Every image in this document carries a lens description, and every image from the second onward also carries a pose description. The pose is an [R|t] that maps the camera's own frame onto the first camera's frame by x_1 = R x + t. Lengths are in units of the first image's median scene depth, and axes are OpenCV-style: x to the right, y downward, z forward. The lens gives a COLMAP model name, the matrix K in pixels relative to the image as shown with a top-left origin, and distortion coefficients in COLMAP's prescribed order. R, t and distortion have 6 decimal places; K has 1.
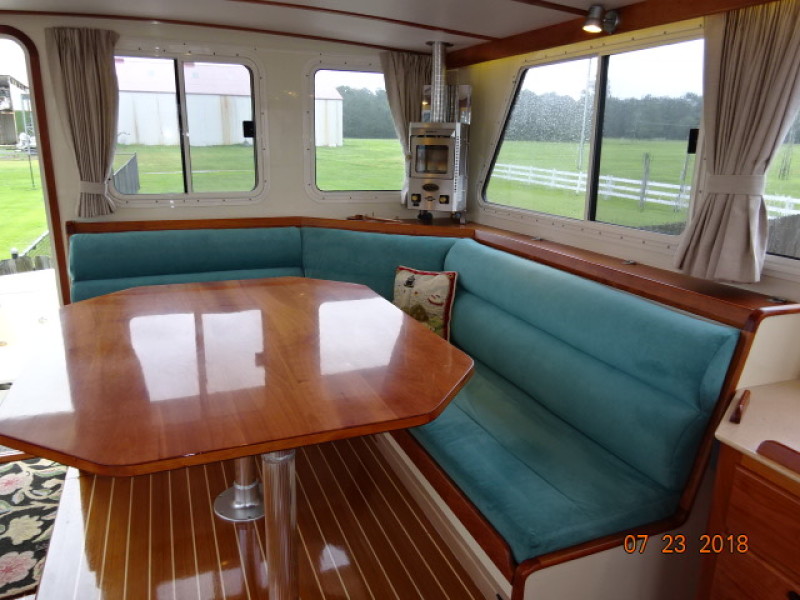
lens RADIAL K [[587.9, 0, 400.5], [0, 587.9, 299.2], [0, 0, 1]] dist [0.002836, -0.009664]
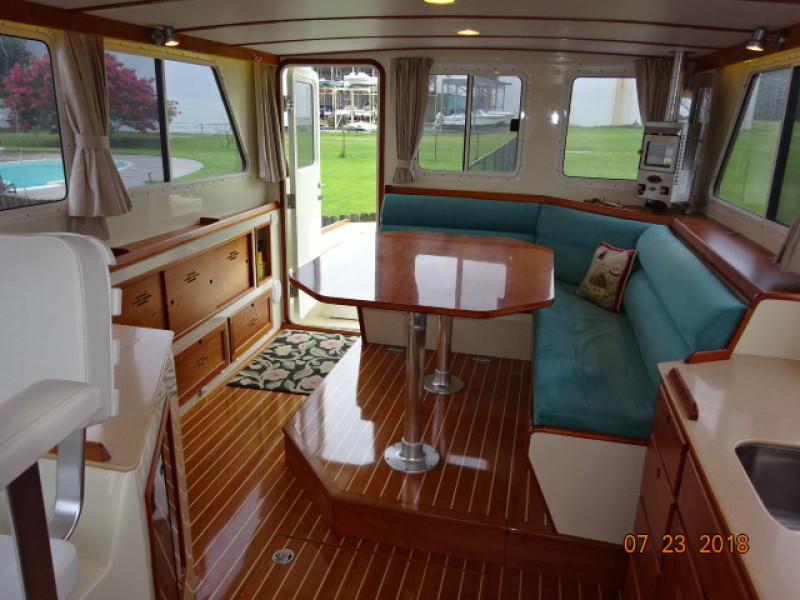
lens RADIAL K [[587.9, 0, 400.5], [0, 587.9, 299.2], [0, 0, 1]] dist [0.002836, -0.009664]
pose [[0.814373, 0.180386, -0.551595, 0.341384], [-0.163477, 0.983282, 0.080202, 0.029541], [0.556840, 0.024858, 0.830247, -0.229123]]
